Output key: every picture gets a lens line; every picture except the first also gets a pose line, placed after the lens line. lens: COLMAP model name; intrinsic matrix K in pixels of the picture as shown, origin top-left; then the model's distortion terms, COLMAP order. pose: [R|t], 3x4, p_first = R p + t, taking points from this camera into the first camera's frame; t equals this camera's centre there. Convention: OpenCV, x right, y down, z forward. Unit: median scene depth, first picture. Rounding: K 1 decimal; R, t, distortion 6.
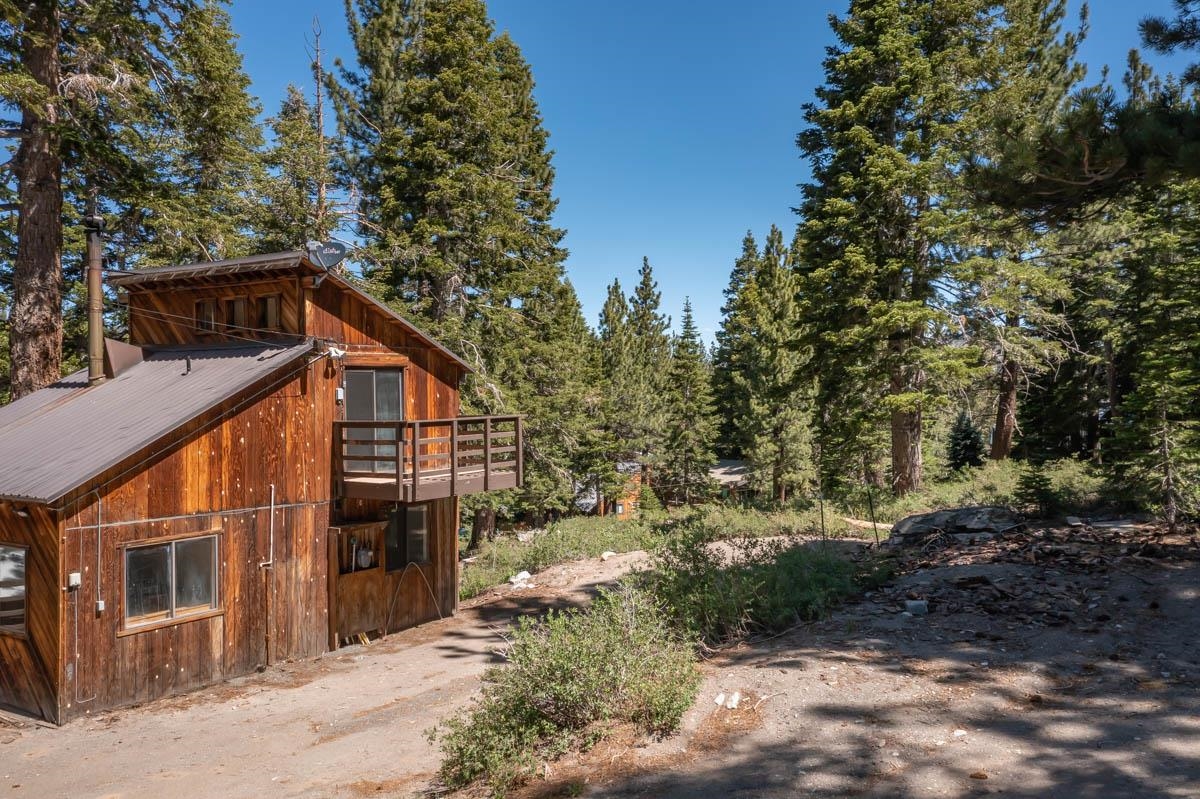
lens RADIAL K [[976.4, 0, 600.0], [0, 976.4, 399.5], [0, 0, 1]] dist [-0.007368, 0.096021]
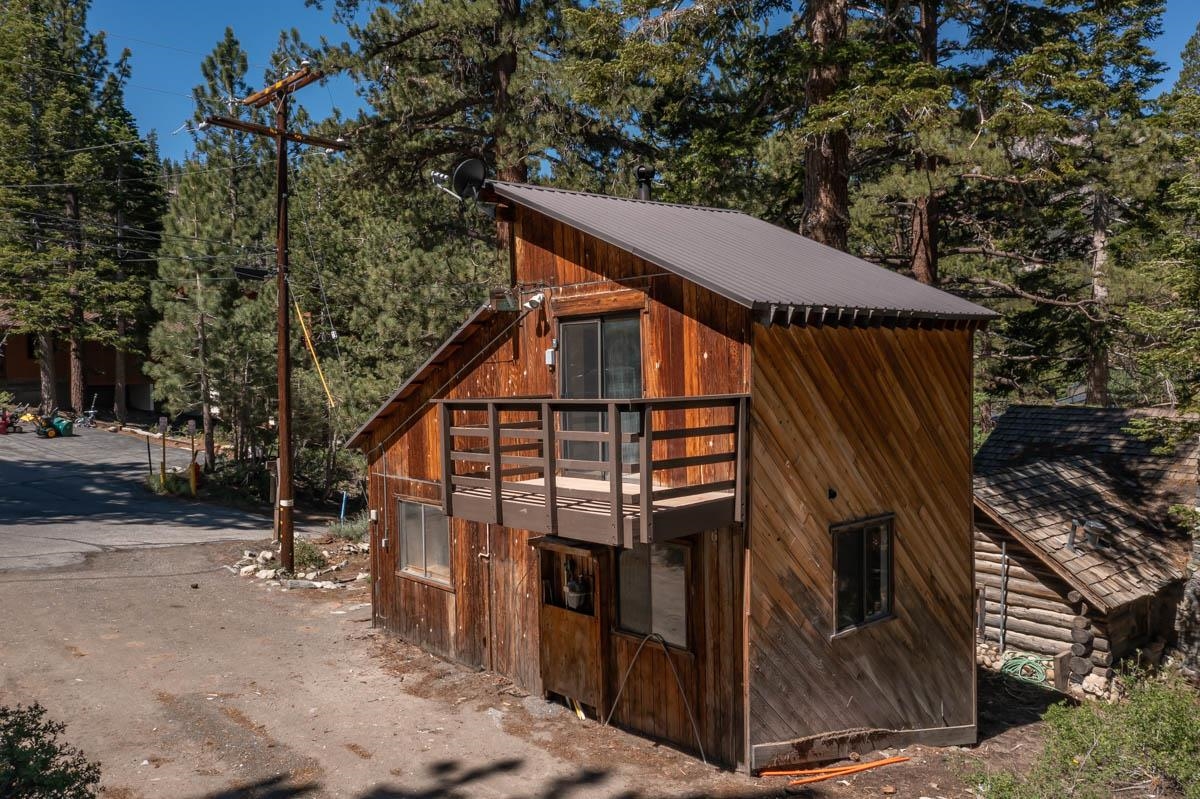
lens RADIAL K [[976.4, 0, 600.0], [0, 976.4, 399.5], [0, 0, 1]] dist [-0.007368, 0.096021]
pose [[-0.276709, 0.052070, -0.959542, 0.422017], [0.027256, 0.998554, 0.046327, -0.006859], [0.960567, -0.013334, -0.277728, 1.249352]]
